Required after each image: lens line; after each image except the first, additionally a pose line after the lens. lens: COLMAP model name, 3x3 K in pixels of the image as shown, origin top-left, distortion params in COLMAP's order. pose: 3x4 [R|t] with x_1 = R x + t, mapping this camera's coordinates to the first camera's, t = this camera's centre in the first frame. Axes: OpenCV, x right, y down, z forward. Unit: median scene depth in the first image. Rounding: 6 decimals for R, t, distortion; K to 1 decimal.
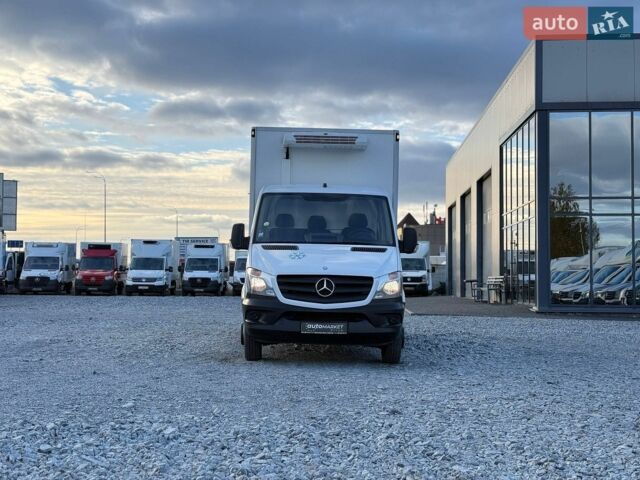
lens RADIAL K [[886.4, 0, 320.0], [0, 886.4, 240.0], [0, 0, 1]] dist [0.126638, 0.031179]
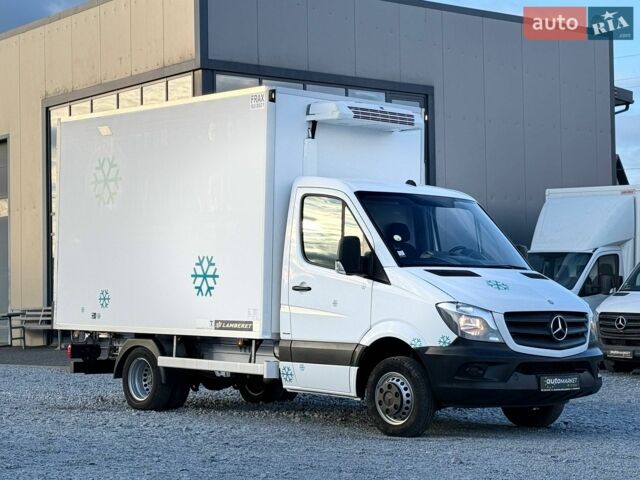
lens RADIAL K [[1406.4, 0, 320.0], [0, 1406.4, 240.0], [0, 0, 1]] dist [0.078837, 0.294229]
pose [[0.755218, 0.015119, 0.655299, -0.788410], [-0.013049, 0.999883, -0.008031, -0.006845], [-0.655344, -0.002486, 0.755327, 0.207563]]
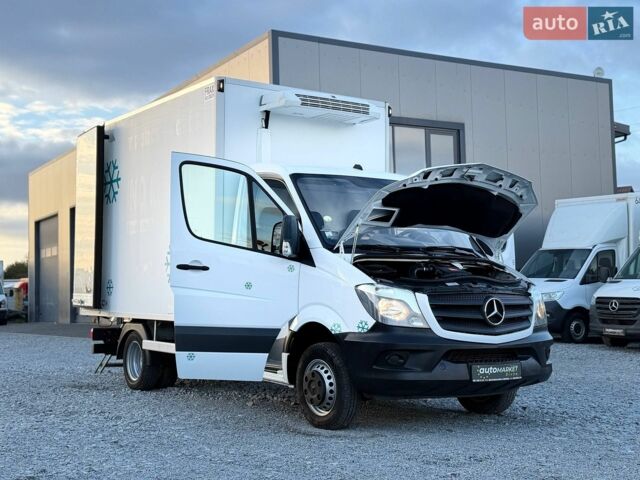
lens RADIAL K [[886.4, 0, 320.0], [0, 886.4, 240.0], [0, 0, 1]] dist [0.126638, 0.031179]
pose [[0.836130, 0.011108, 0.548419, -0.411412], [0.002370, 0.999712, -0.023862, 0.012914], [-0.548526, 0.021251, 0.835863, 0.432863]]
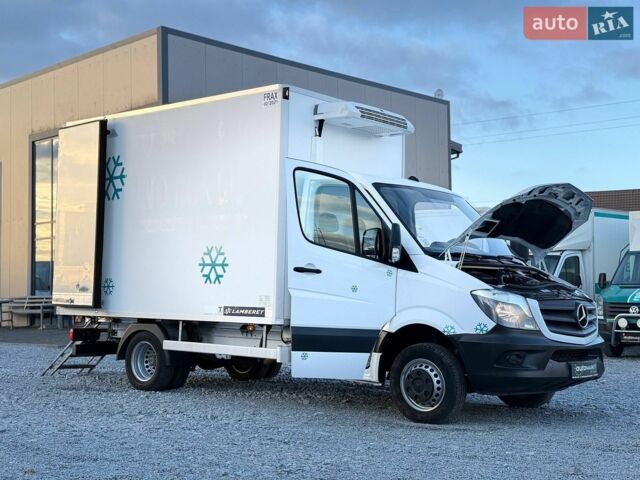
lens RADIAL K [[886.4, 0, 320.0], [0, 886.4, 240.0], [0, 0, 1]] dist [0.126638, 0.031179]
pose [[0.659496, 0.034821, 0.750901, -0.619764], [-0.021586, 0.999392, -0.027386, 0.012629], [-0.751398, 0.001852, 0.659846, 0.568589]]
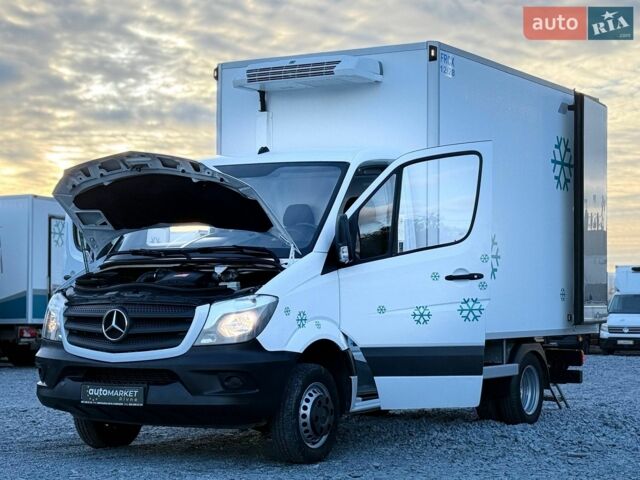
lens RADIAL K [[1369.0, 0, 320.0], [0, 1369.0, 240.0], [0, 0, 1]] dist [0.040101, 0.104943]
pose [[0.850140, -0.042428, -0.524845, 0.507731], [0.029681, 0.999025, -0.032684, 0.026968], [0.525720, 0.012208, 0.850570, 0.265934]]
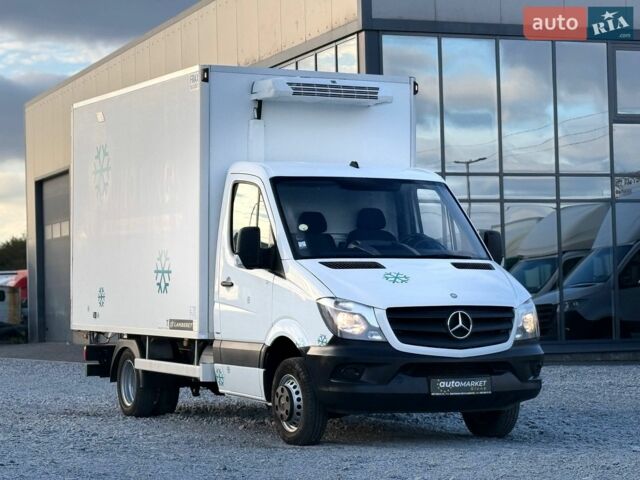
lens RADIAL K [[1711.7, 0, 320.0], [0, 1711.7, 240.0], [0, 0, 1]] dist [0.096663, 0.173174]
pose [[0.908590, -0.011726, 0.417524, -0.532827], [0.010771, 0.999931, 0.004645, -0.014296], [-0.417549, 0.000276, 0.908654, -0.098435]]
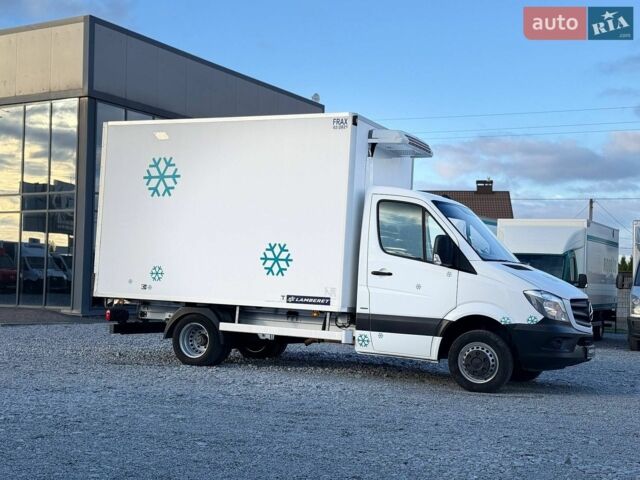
lens RADIAL K [[886.4, 0, 320.0], [0, 886.4, 240.0], [0, 0, 1]] dist [0.126638, 0.031179]
pose [[0.456428, 0.046259, 0.888557, -0.892138], [-0.062445, 0.997851, -0.019873, 0.010413], [-0.887567, -0.046415, 0.458335, 0.696463]]
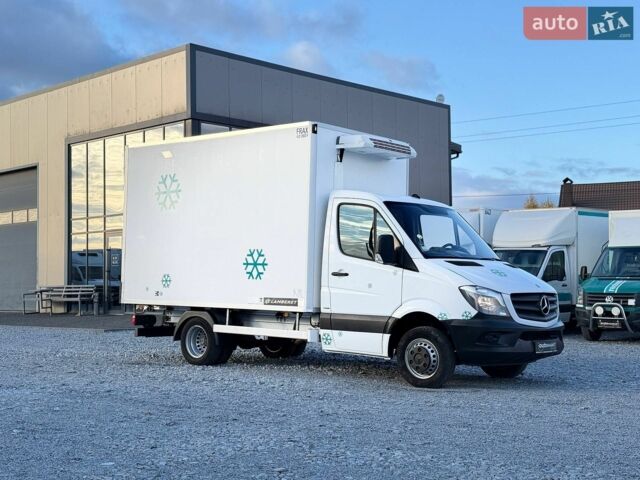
lens RADIAL K [[886.4, 0, 320.0], [0, 886.4, 240.0], [0, 0, 1]] dist [0.126638, 0.031179]
pose [[0.661616, 0.024613, 0.749439, -0.780096], [-0.022669, 0.999661, -0.012818, -0.000802], [-0.749500, -0.008508, 0.661950, 0.454857]]
